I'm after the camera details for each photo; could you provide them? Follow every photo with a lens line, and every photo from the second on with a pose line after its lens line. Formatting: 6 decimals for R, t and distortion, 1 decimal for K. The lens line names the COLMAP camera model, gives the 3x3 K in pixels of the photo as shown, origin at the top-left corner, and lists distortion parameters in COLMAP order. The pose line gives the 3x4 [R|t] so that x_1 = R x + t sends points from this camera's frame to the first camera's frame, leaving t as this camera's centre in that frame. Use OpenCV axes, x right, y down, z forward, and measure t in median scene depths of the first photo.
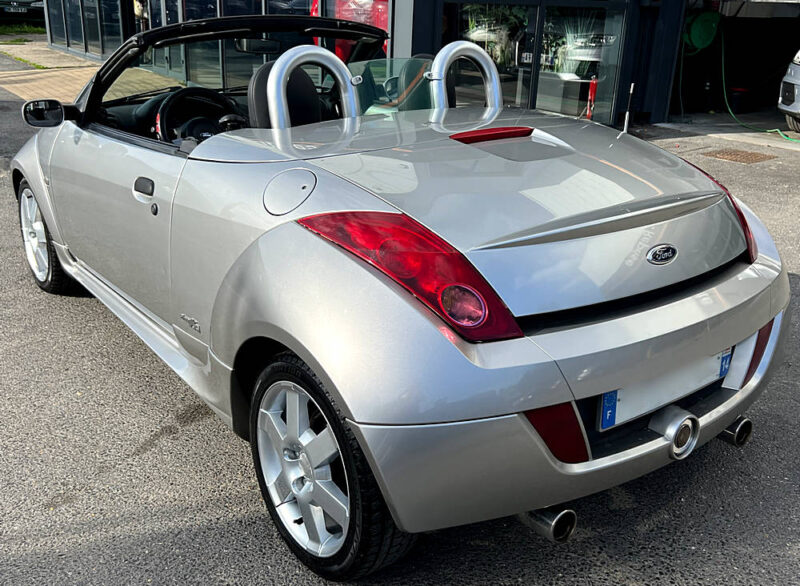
lens RADIAL K [[808.0, 0, 402.6], [0, 808.0, 293.8], [0, 0, 1]] dist [-0.015075, 0.000000]
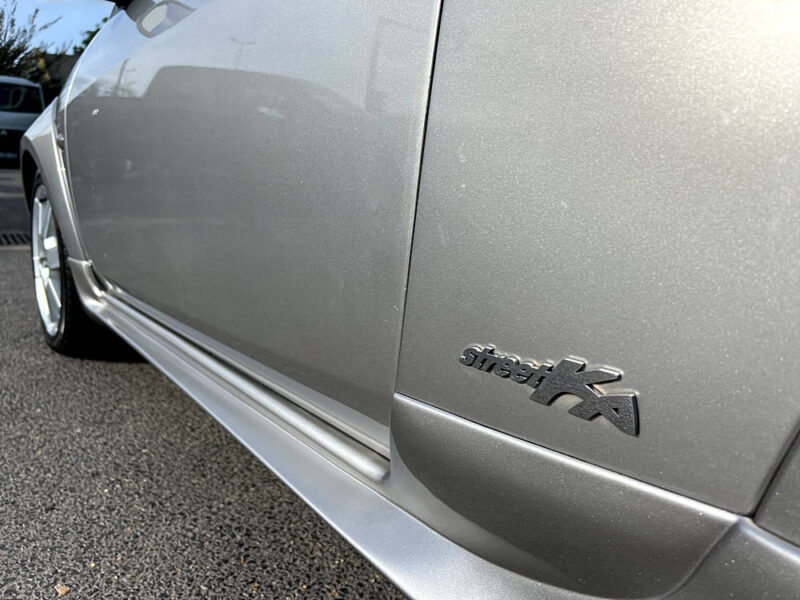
lens RADIAL K [[612.5, 0, 396.3], [0, 612.5, 299.2], [0, 0, 1]] dist [0.020813, -0.006192]
pose [[0.999770, 0.017117, 0.012886, -0.197169], [-0.014952, 0.988177, -0.152589, 0.025578], [-0.015346, 0.152361, 0.988206, 0.542628]]
